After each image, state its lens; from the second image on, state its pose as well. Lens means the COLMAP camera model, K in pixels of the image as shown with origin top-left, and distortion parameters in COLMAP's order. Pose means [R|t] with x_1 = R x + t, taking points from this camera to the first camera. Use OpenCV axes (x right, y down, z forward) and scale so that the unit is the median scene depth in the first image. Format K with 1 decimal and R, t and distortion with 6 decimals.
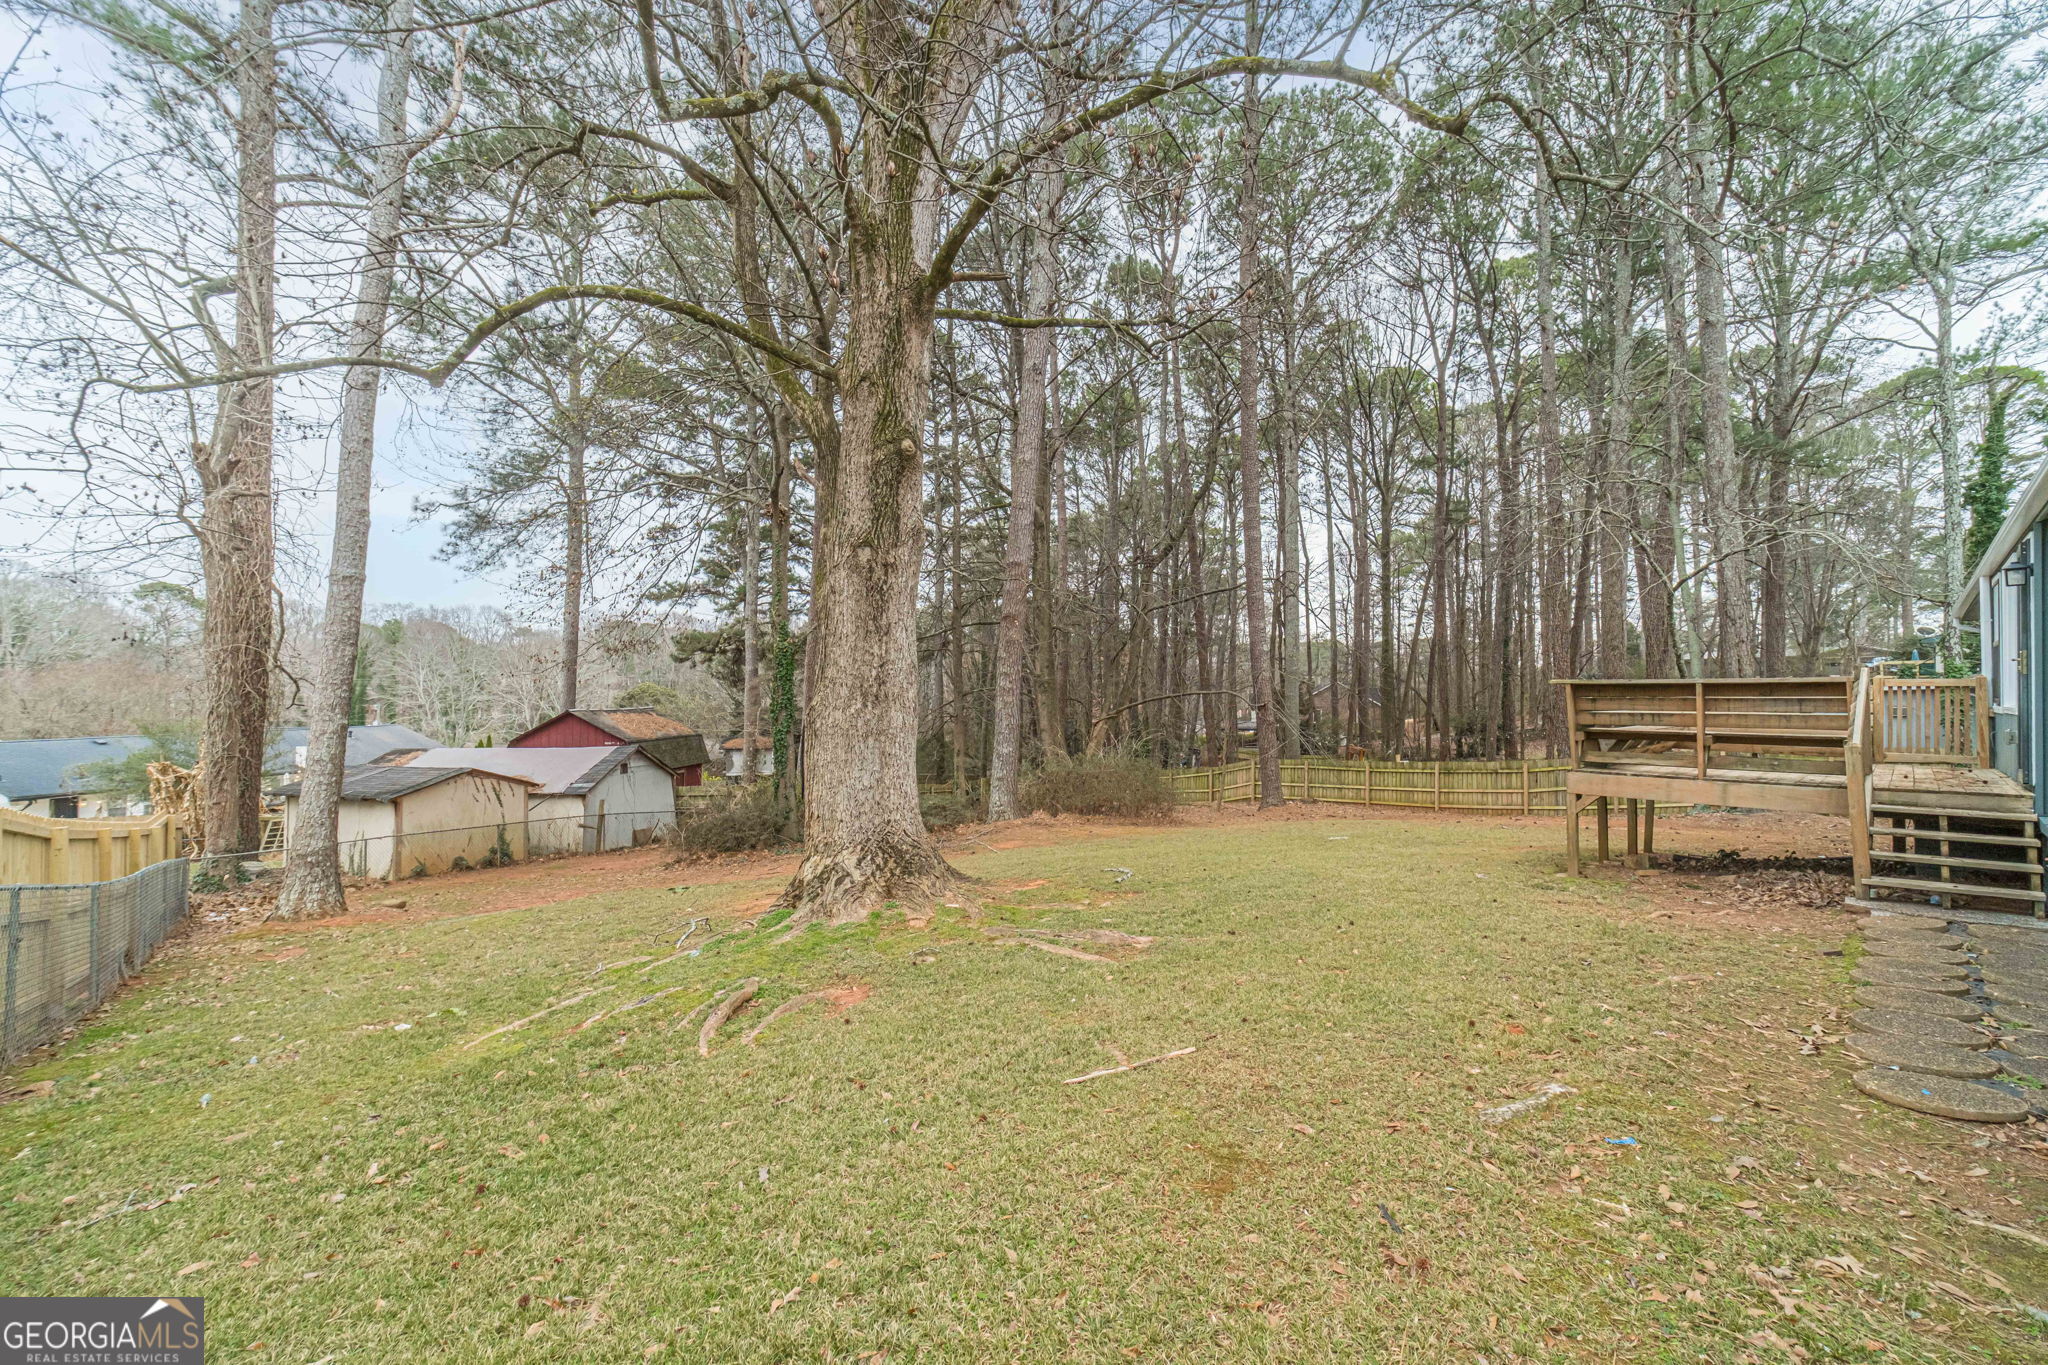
lens RADIAL K [[801.2, 0, 1029.7], [0, 801.2, 676.4], [0, 0, 1]] dist [0.005794, -0.000588]
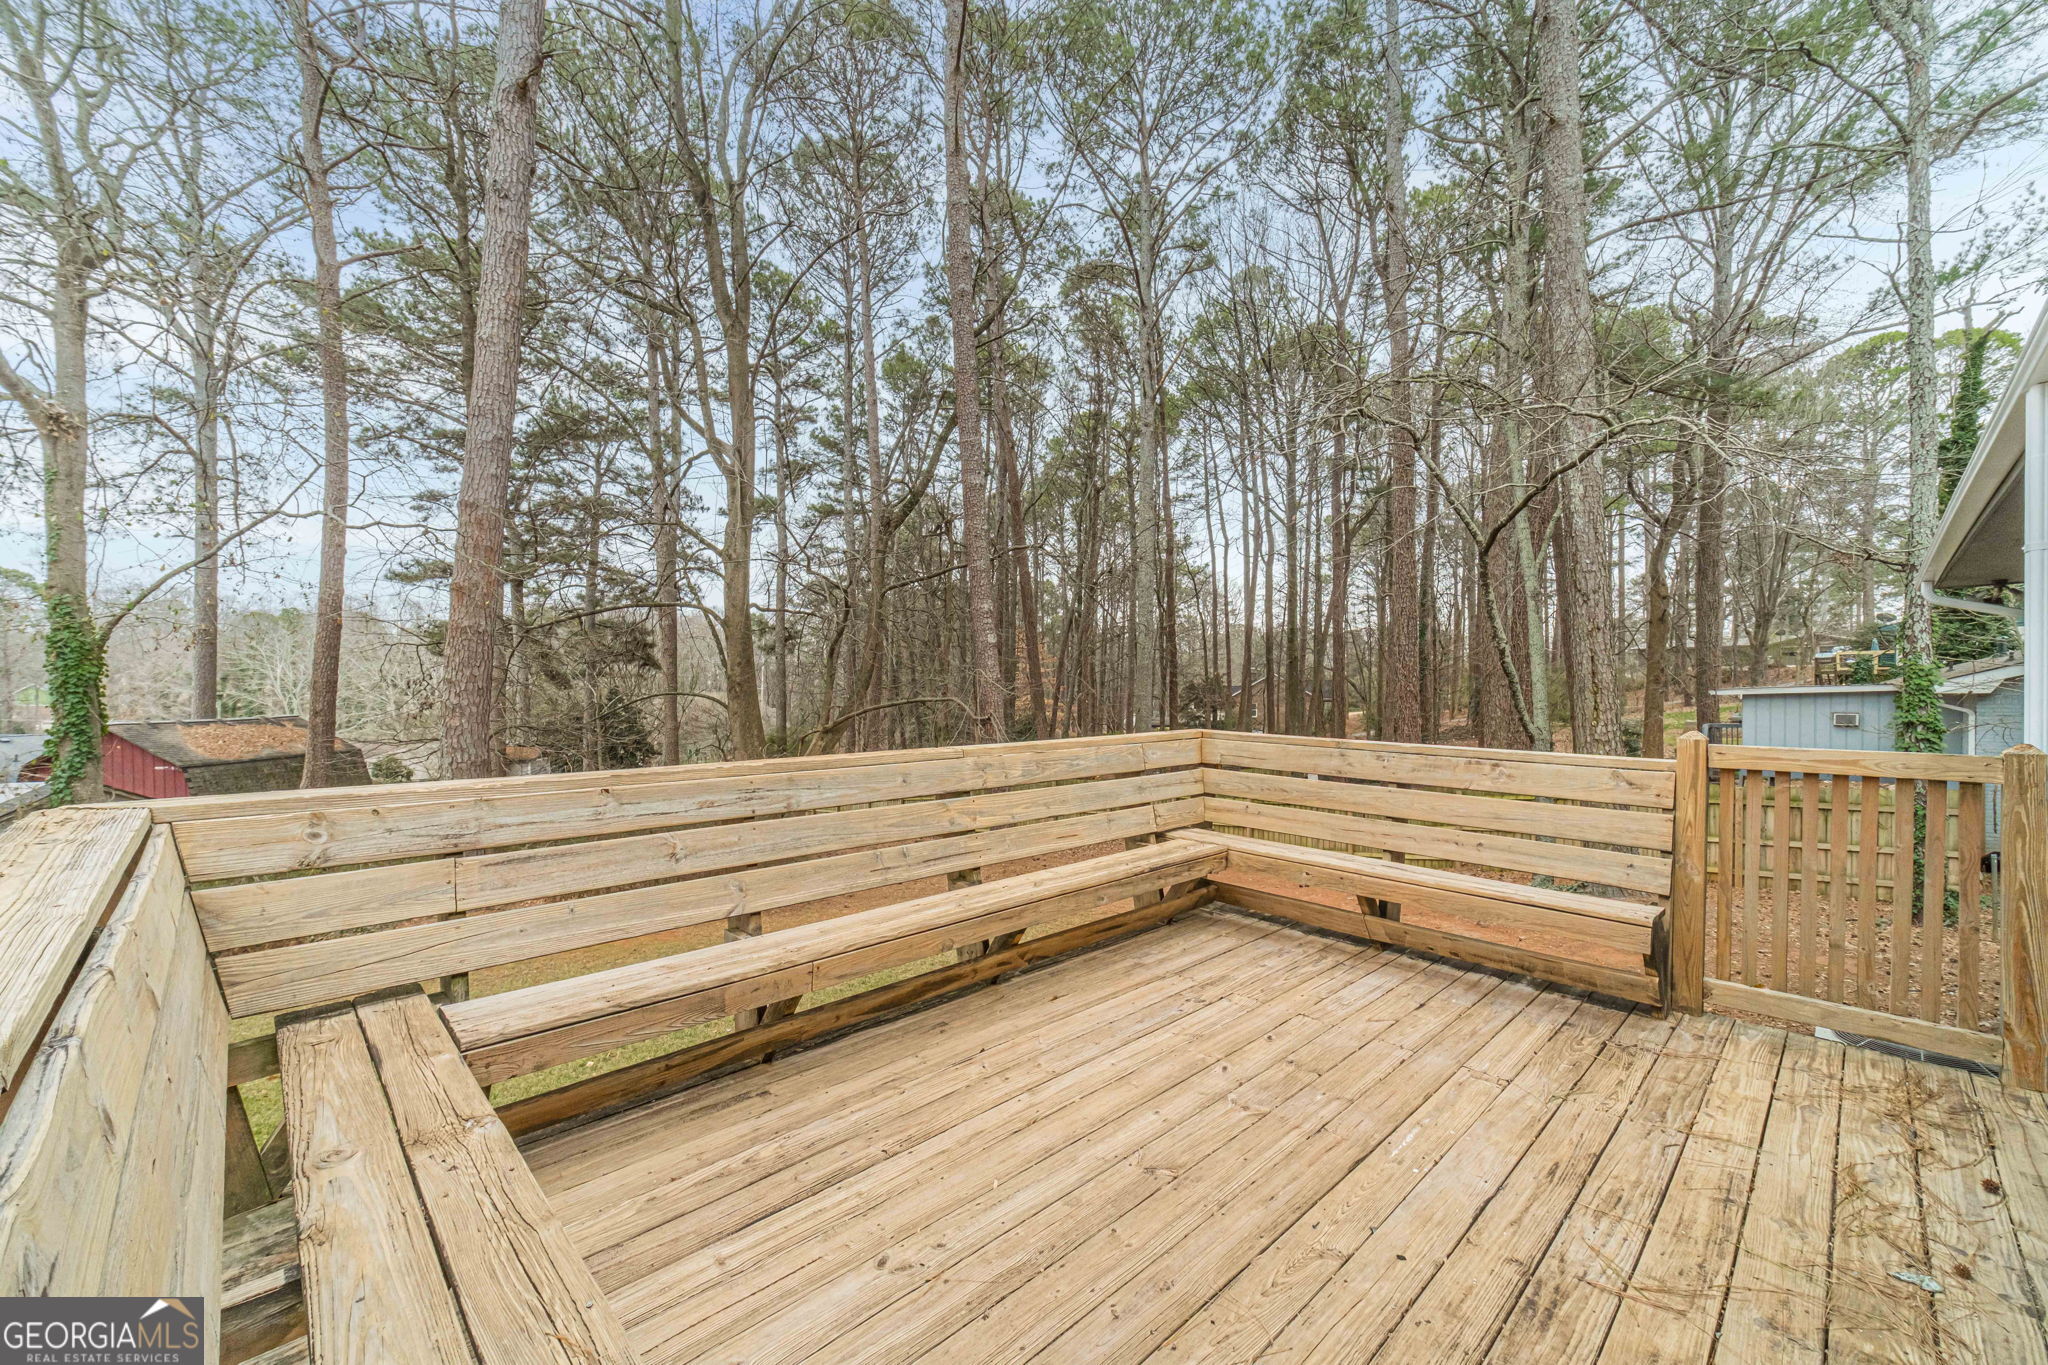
lens RADIAL K [[811.7, 0, 1021.5], [0, 811.7, 686.3], [0, 0, 1]] dist [0.003248, 0.000409]
pose [[0.999742, -0.002182, 0.022608, 0.112277], [0.001611, 0.999680, 0.025226, -0.003905], [-0.022656, -0.025183, 0.999426, 0.098672]]
